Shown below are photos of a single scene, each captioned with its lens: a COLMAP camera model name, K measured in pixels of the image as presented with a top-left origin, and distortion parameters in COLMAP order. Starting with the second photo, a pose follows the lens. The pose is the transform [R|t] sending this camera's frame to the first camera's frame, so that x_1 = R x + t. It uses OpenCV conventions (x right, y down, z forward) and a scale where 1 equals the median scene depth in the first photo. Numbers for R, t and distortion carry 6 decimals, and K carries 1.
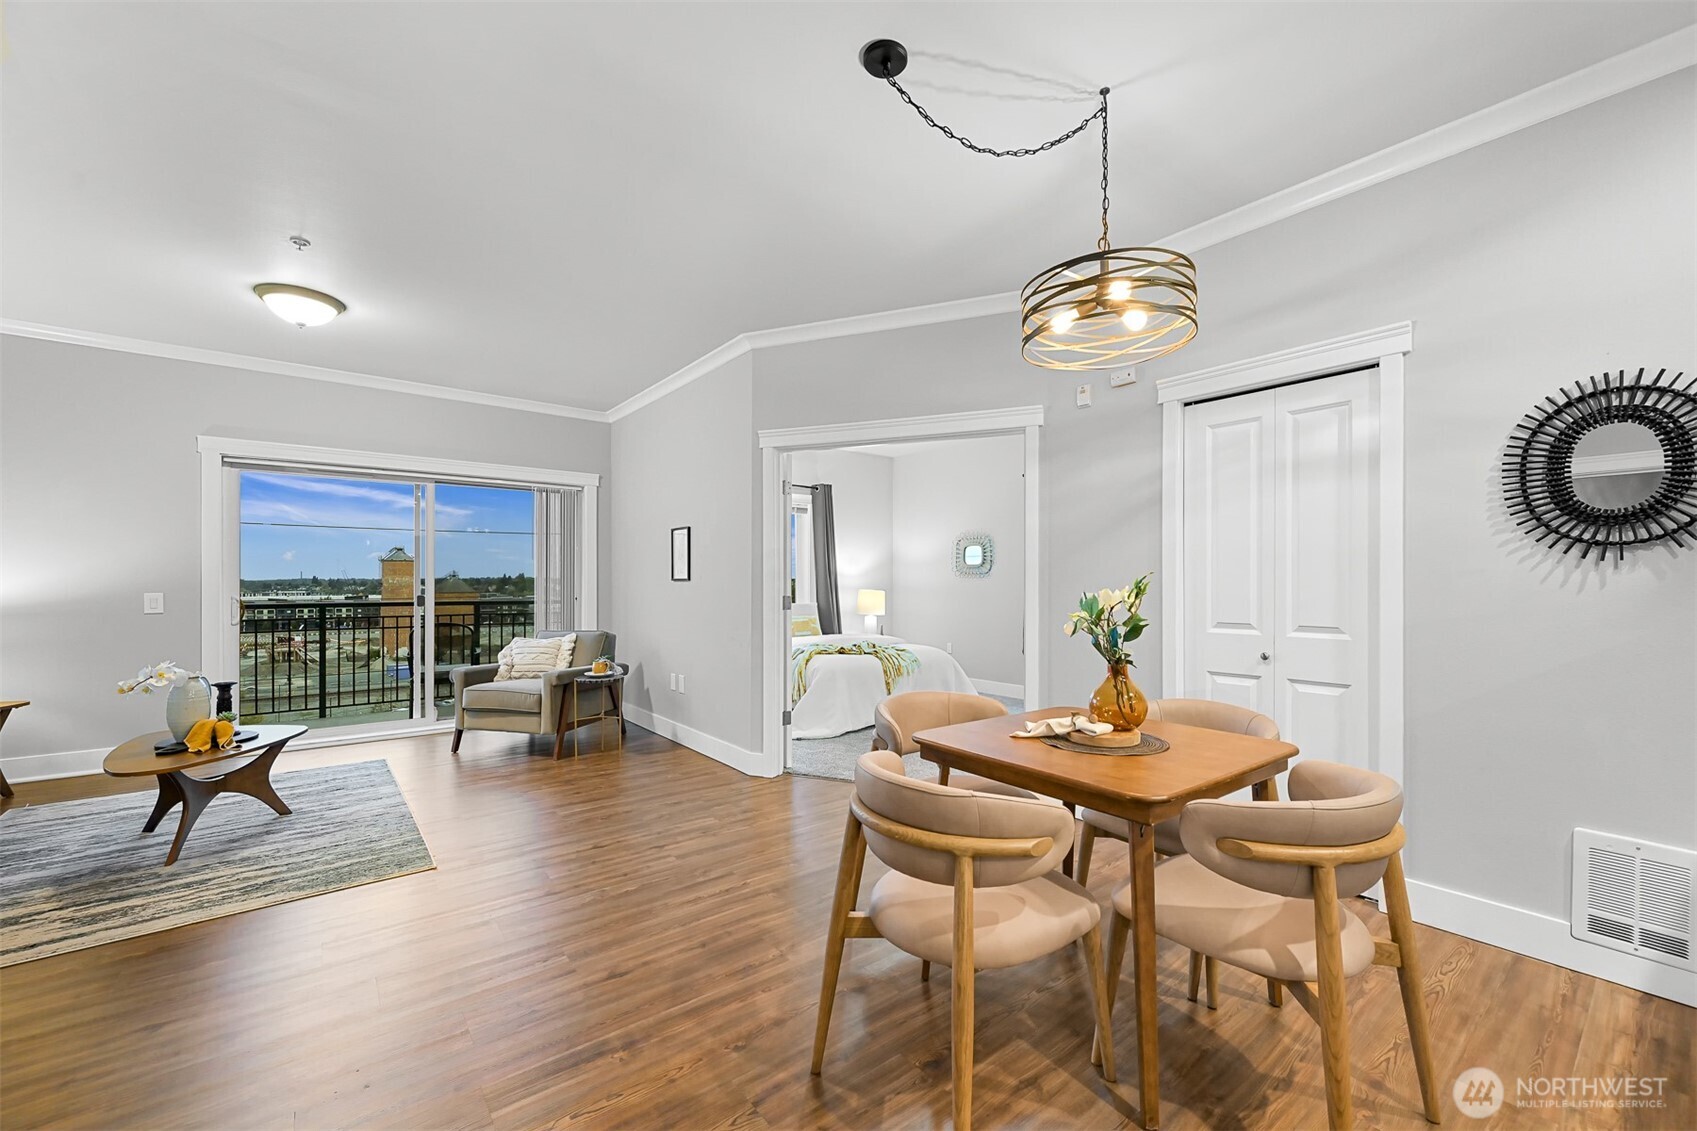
lens RADIAL K [[678.9, 0, 862.8], [0, 678.9, 582.4], [0, 0, 1]] dist [-0.001317, 0.000545]
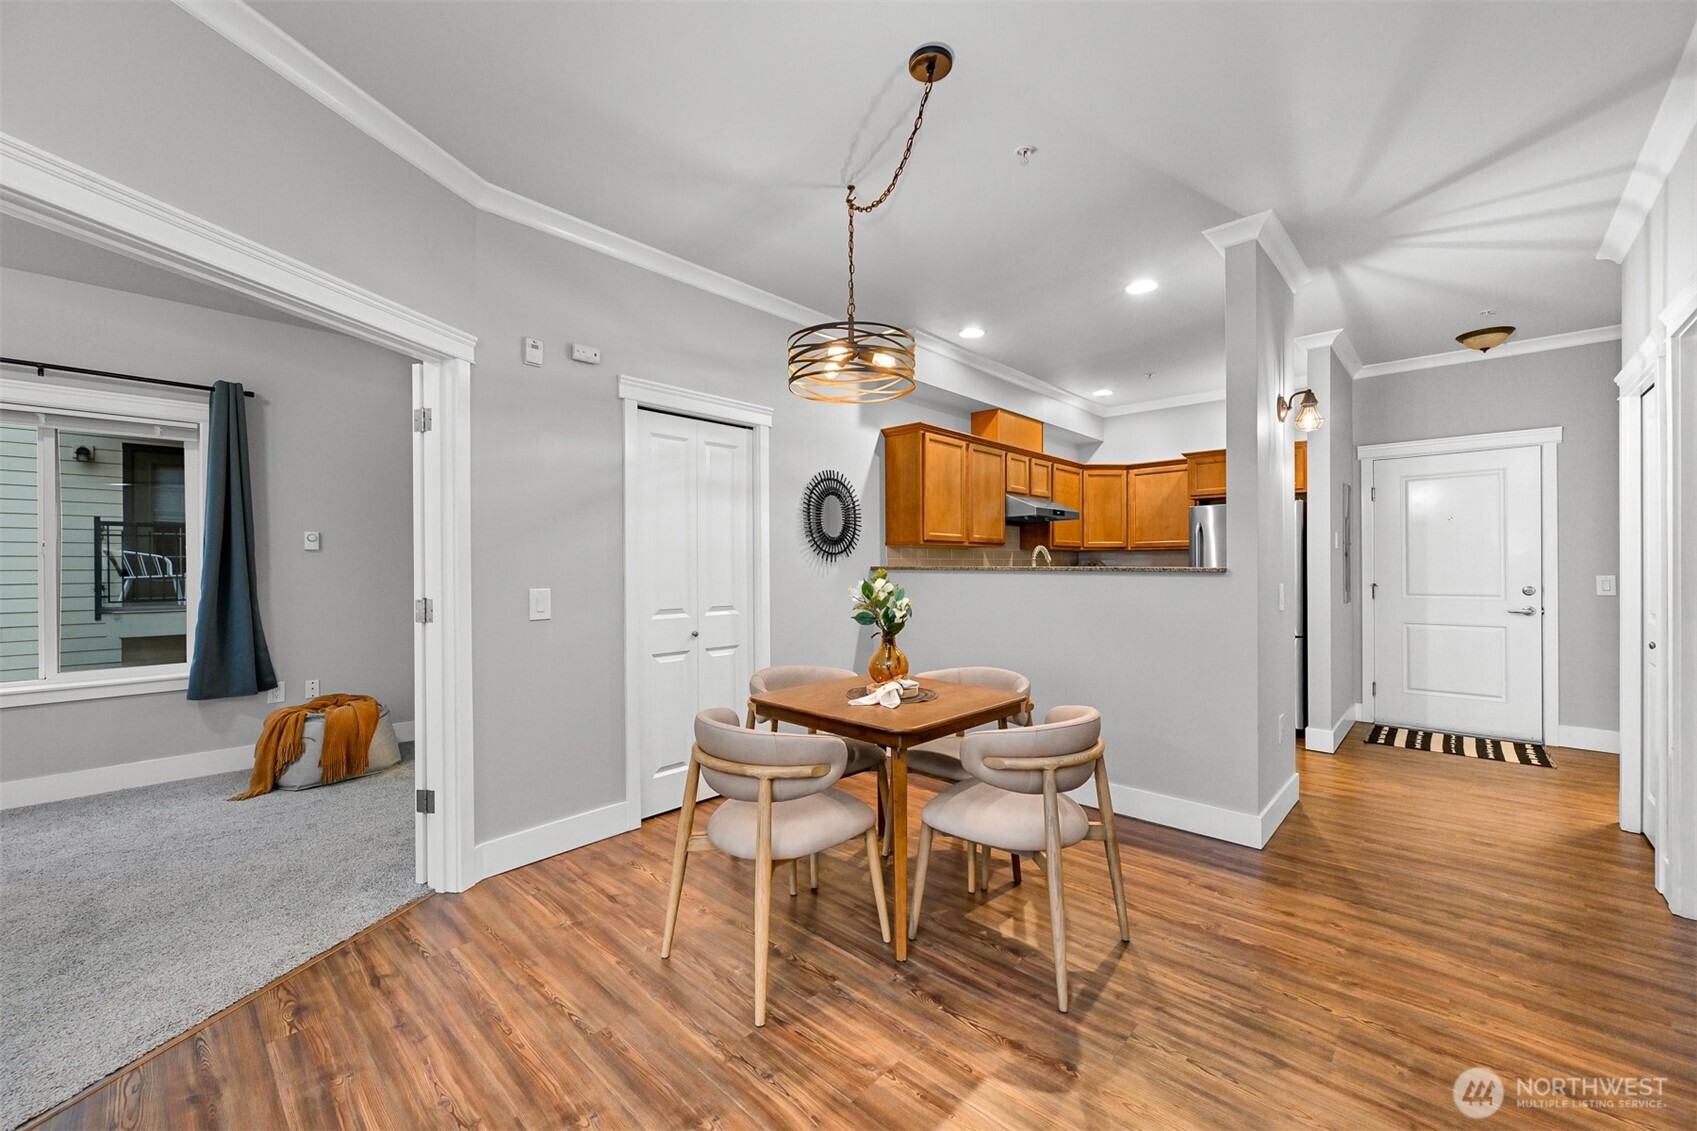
lens RADIAL K [[672.2, 0, 854.5], [0, 672.2, 567.5], [0, 0, 1]] dist [-0.003263, -0.000199]
pose [[-0.145023, -0.002700, 0.989425, -0.588619], [-0.000688, 0.999996, 0.002628, -0.013681], [-0.989428, -0.000300, -0.145024, 0.786208]]
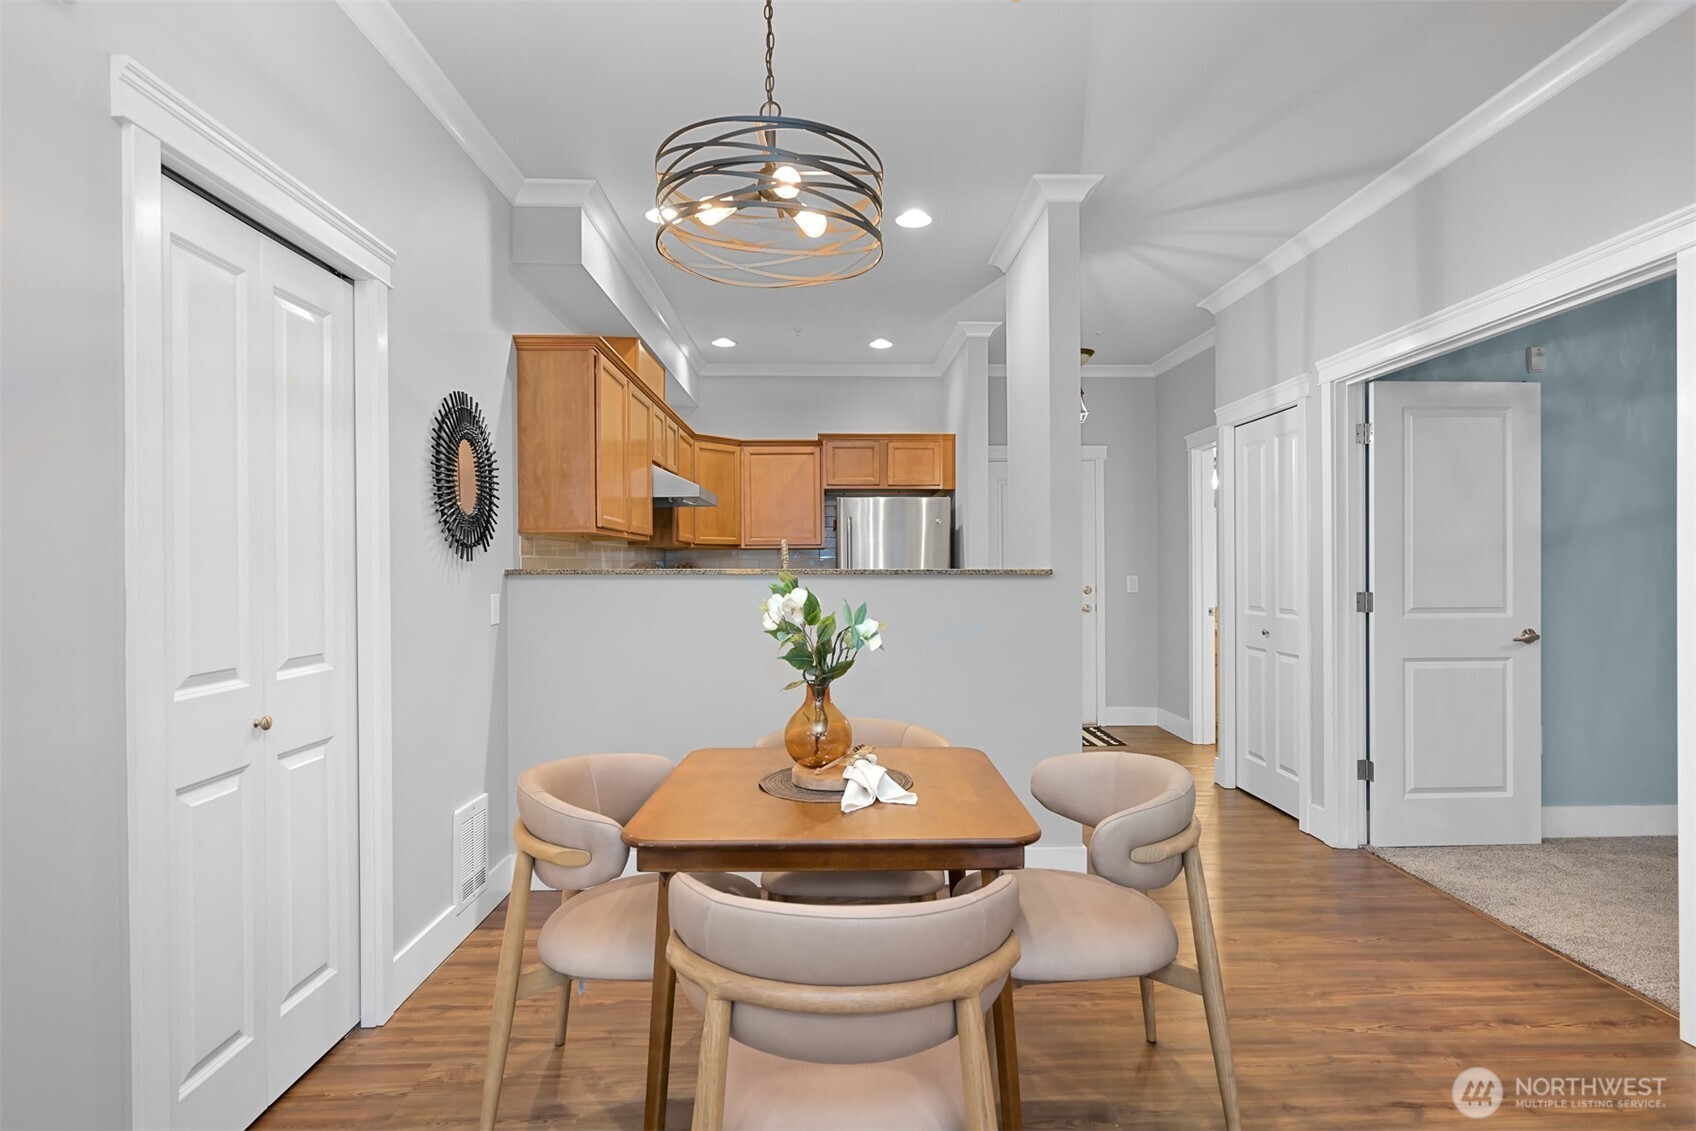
lens RADIAL K [[846.4, 0, 857.8], [0, 846.4, 573.3], [0, 0, 1]] dist [-0.001790, -0.000508]
pose [[-0.795821, -0.003013, 0.605524, -0.168829], [0.000869, 0.999981, 0.006118, -0.012835], [-0.605531, 0.005396, -0.795803, 1.103155]]
